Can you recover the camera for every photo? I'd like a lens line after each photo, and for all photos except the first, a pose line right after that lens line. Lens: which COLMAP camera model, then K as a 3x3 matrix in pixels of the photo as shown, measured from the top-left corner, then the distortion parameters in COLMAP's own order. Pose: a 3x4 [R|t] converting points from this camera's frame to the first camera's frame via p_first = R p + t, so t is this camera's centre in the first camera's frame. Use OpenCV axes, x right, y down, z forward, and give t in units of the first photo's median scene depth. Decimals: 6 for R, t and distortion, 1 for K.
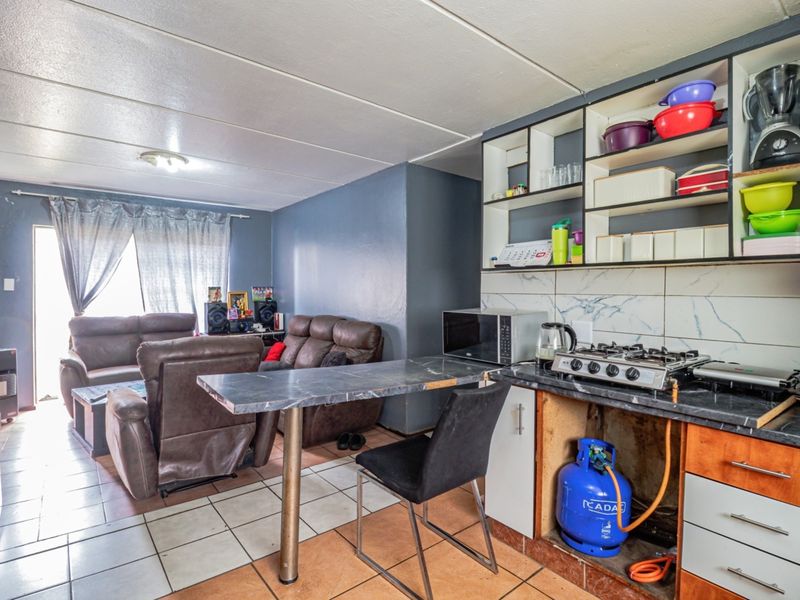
lens RADIAL K [[416.2, 0, 399.3], [0, 416.2, 297.2], [0, 0, 1]] dist [-0.008368, -0.010762]
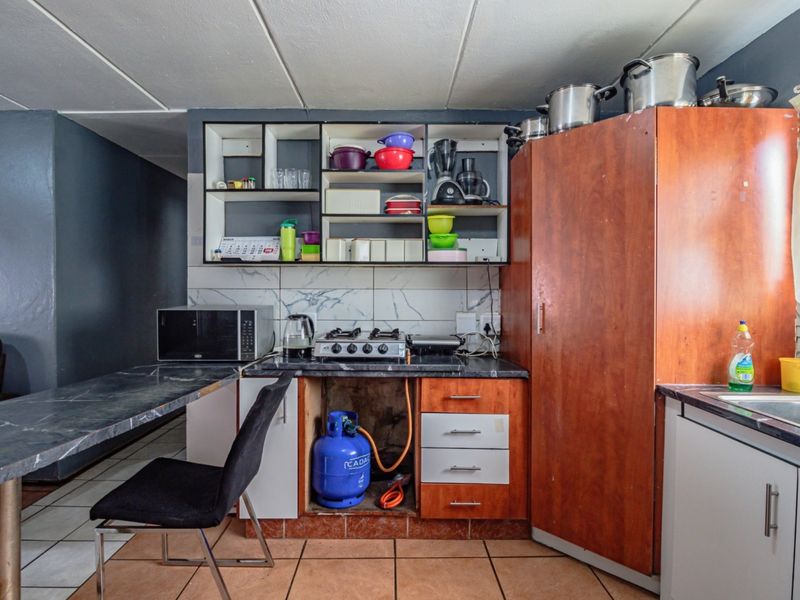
lens RADIAL K [[416.2, 0, 401.8], [0, 416.2, 298.3], [0, 0, 1]] dist [-0.008368, -0.010762]
pose [[0.611277, -0.018759, 0.791195, -0.353084], [0.014783, 0.999815, 0.012284, 0.010975], [-0.791279, 0.004187, 0.611441, 0.137246]]
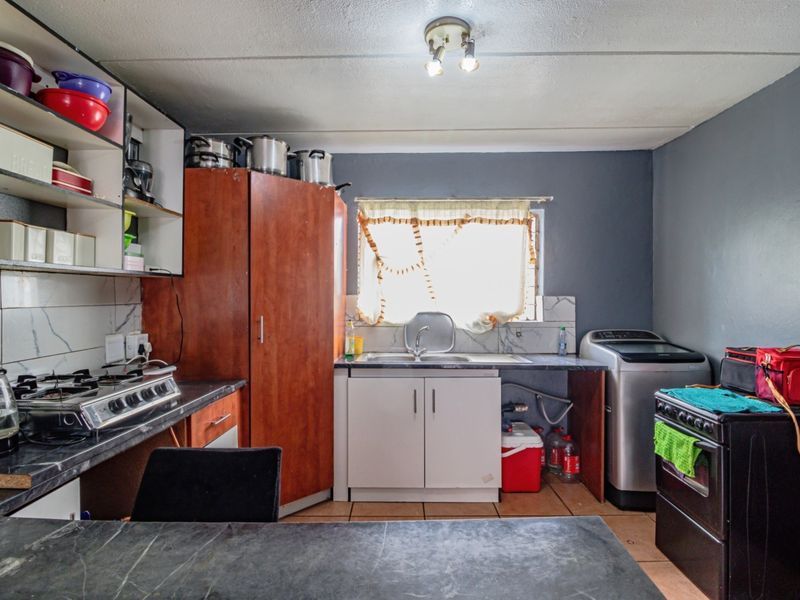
lens RADIAL K [[416.2, 0, 402.3], [0, 416.2, 295.7], [0, 0, 1]] dist [-0.008368, -0.010762]
pose [[-0.779570, -0.009043, 0.626250, -0.381940], [0.005045, 0.999773, 0.020716, -0.039512], [-0.626295, 0.019309, -0.779347, 1.160913]]
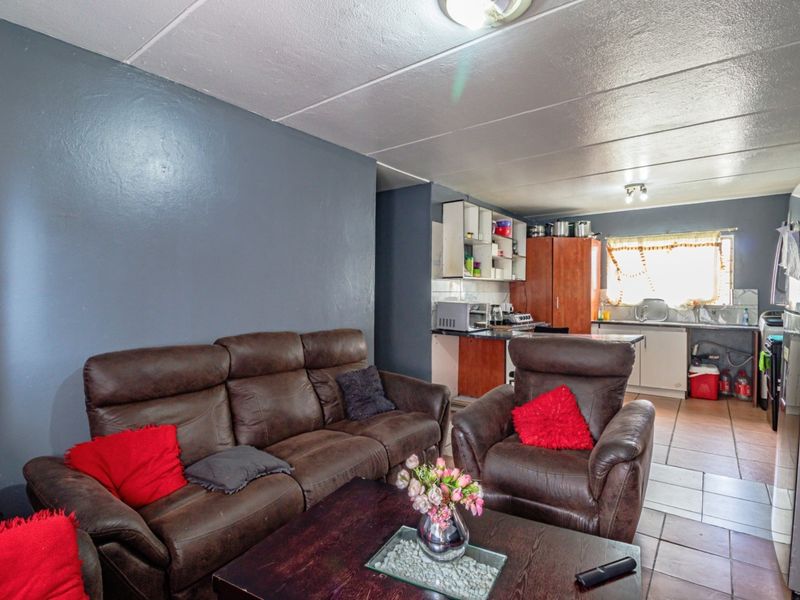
lens RADIAL K [[416.2, 0, 396.8], [0, 416.2, 294.8], [0, 0, 1]] dist [-0.008368, -0.010762]
pose [[-0.247592, -0.012004, 0.968790, -1.823462], [0.013383, 0.999785, 0.015808, -0.035484], [-0.968772, 0.016880, -0.247378, 2.268797]]
